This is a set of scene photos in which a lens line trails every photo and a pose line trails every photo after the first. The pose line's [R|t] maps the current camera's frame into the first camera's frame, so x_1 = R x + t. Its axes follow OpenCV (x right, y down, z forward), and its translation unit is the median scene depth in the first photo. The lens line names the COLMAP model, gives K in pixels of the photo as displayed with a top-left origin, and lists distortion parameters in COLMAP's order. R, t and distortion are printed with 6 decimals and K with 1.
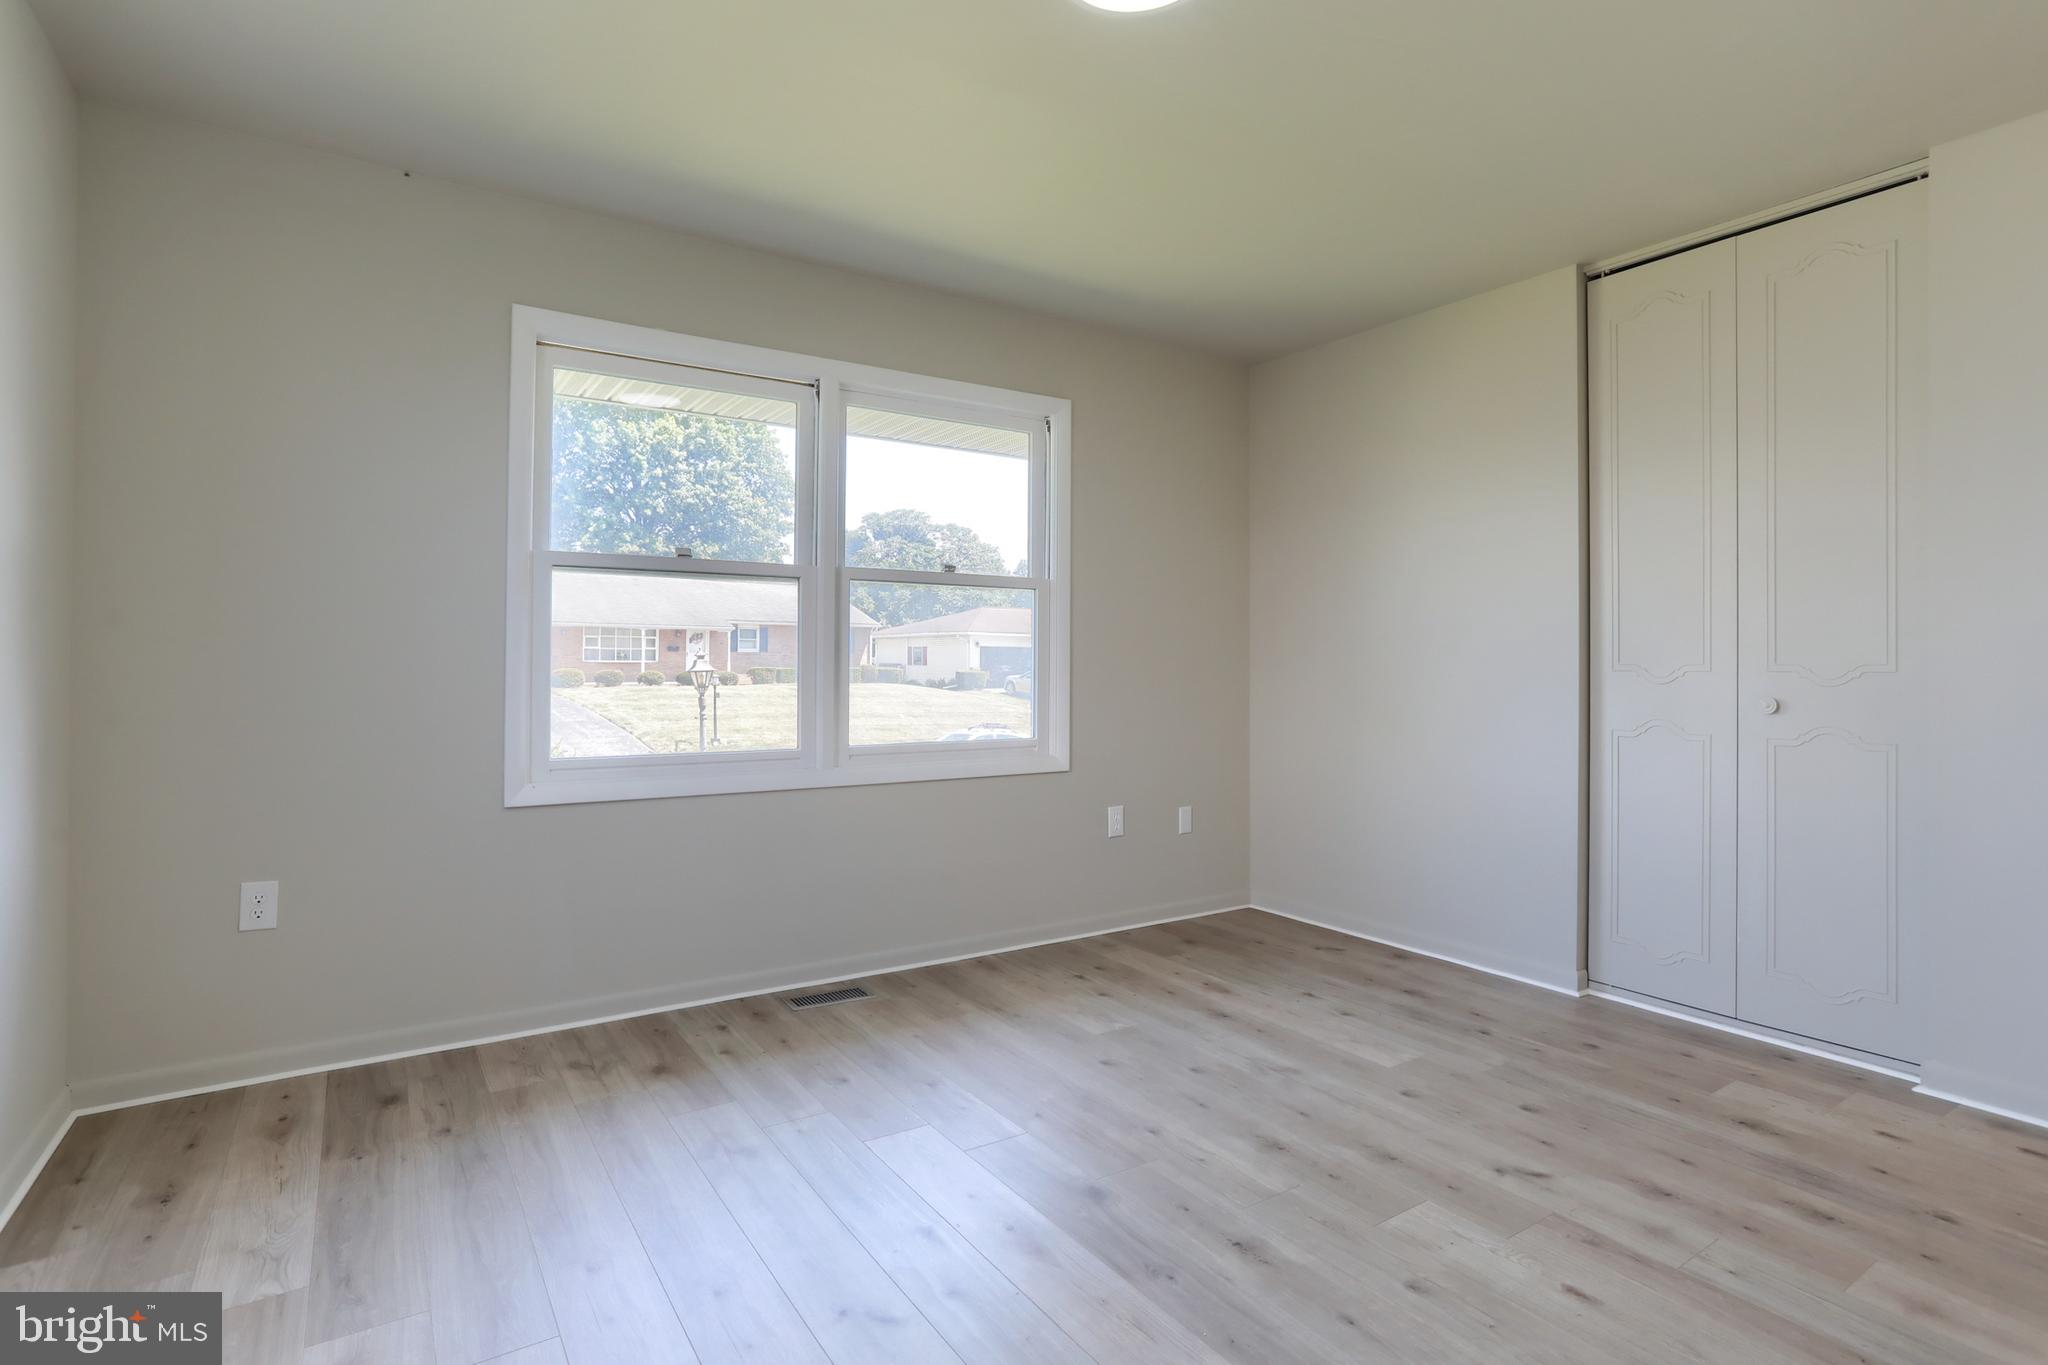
lens RADIAL K [[1013.3, 0, 1026.9], [0, 1013.3, 683.8], [0, 0, 1]] dist [-0.028695, 0.004388]
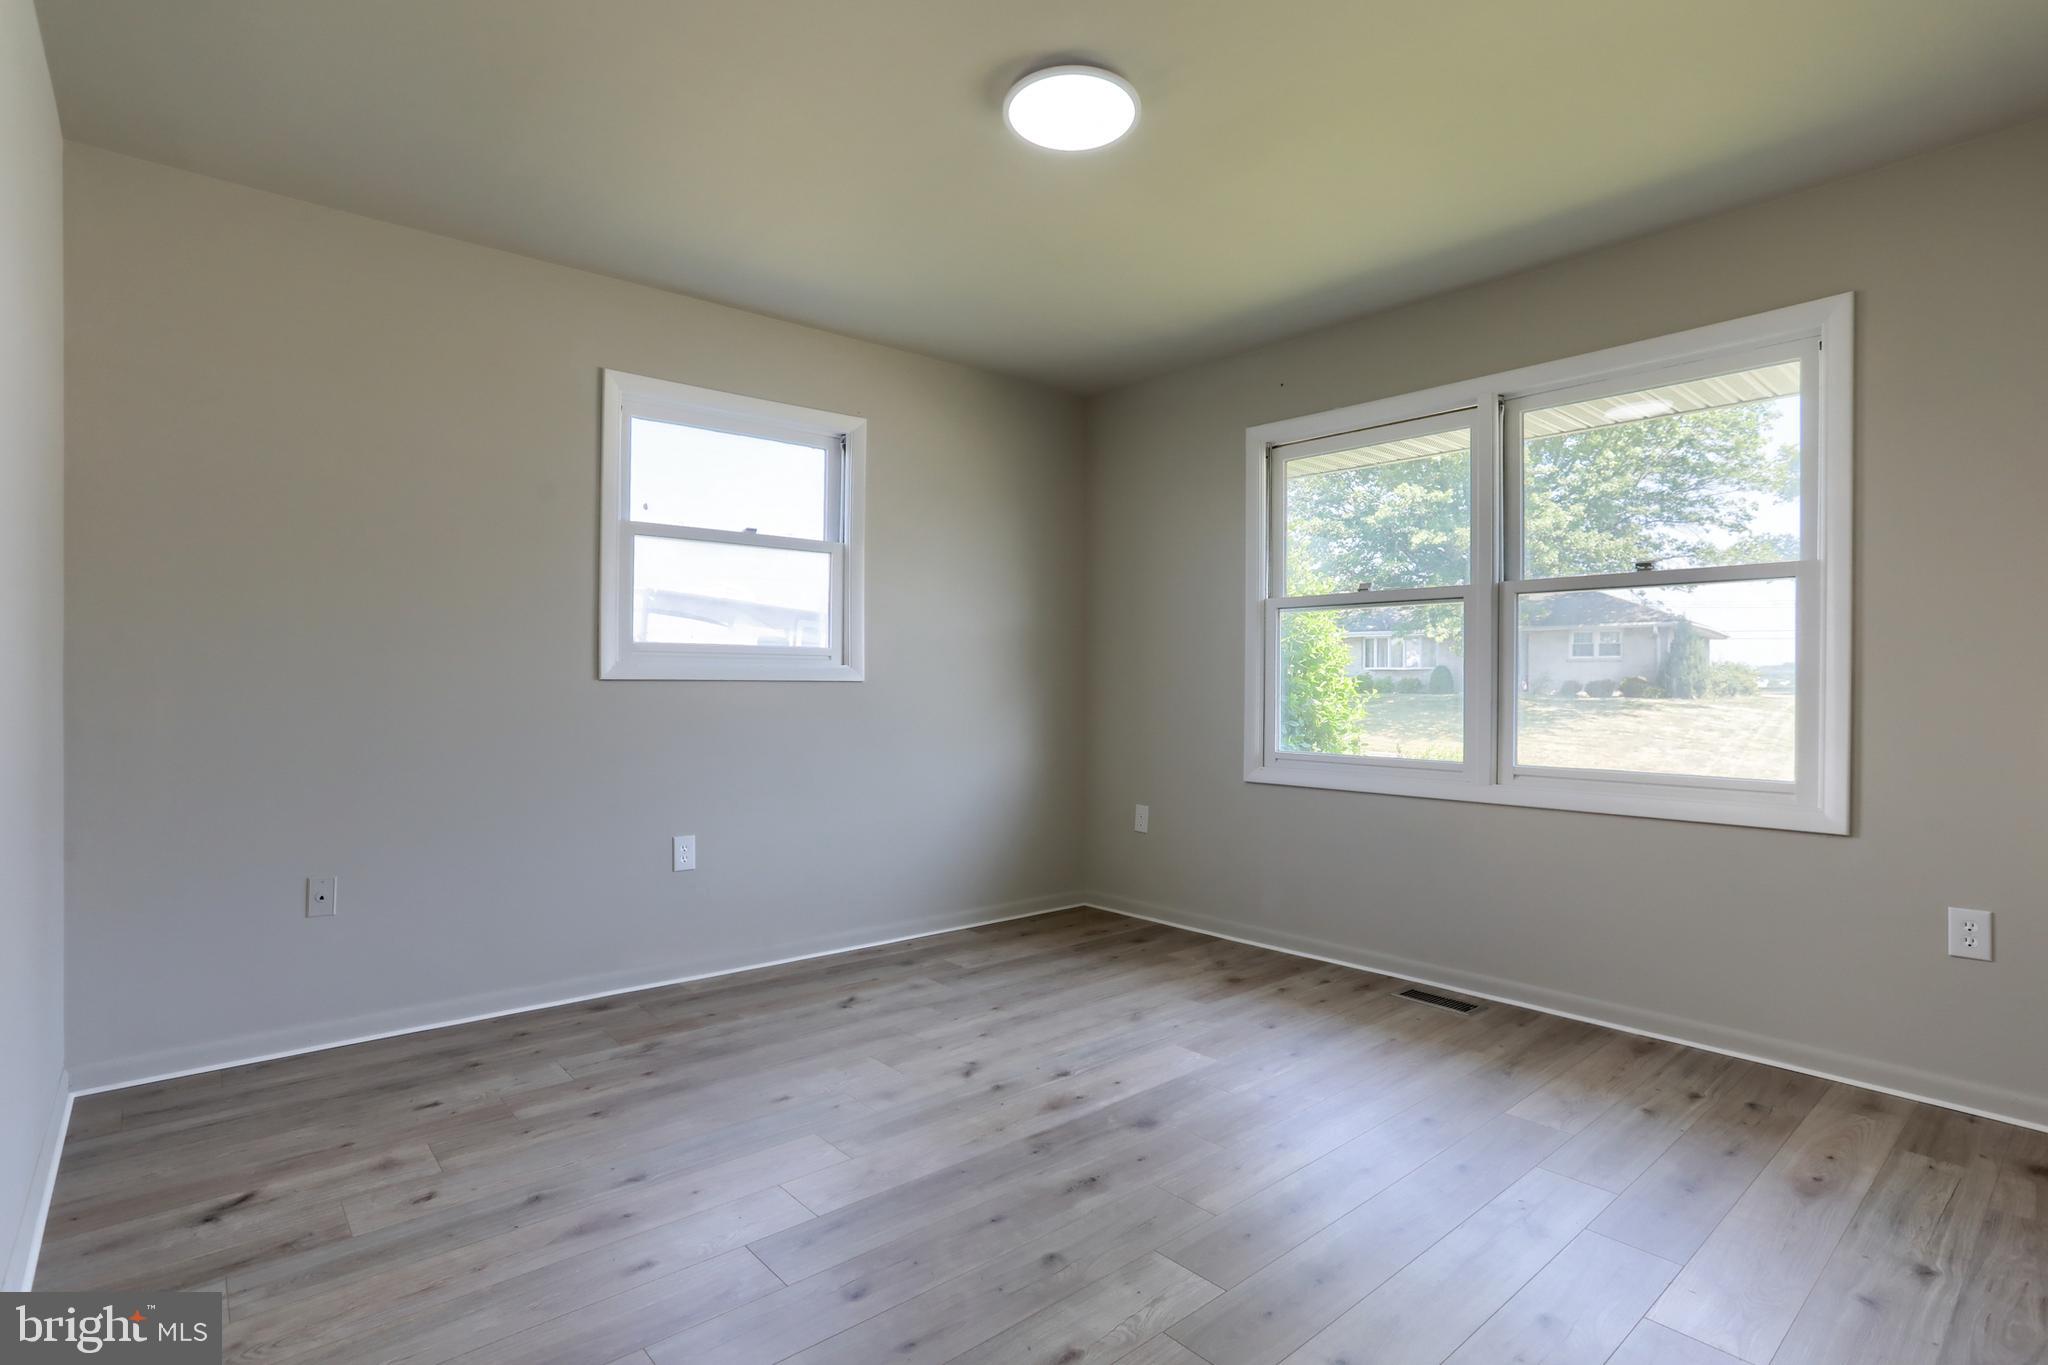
lens RADIAL K [[1013.3, 0, 1022.4], [0, 1013.3, 681.8], [0, 0, 1]] dist [-0.028695, 0.004388]
pose [[0.112161, -0.006261, -0.993670, 0.822484], [-0.014073, 0.999870, -0.007889, -0.004848], [0.993590, 0.014869, 0.112058, 0.470878]]
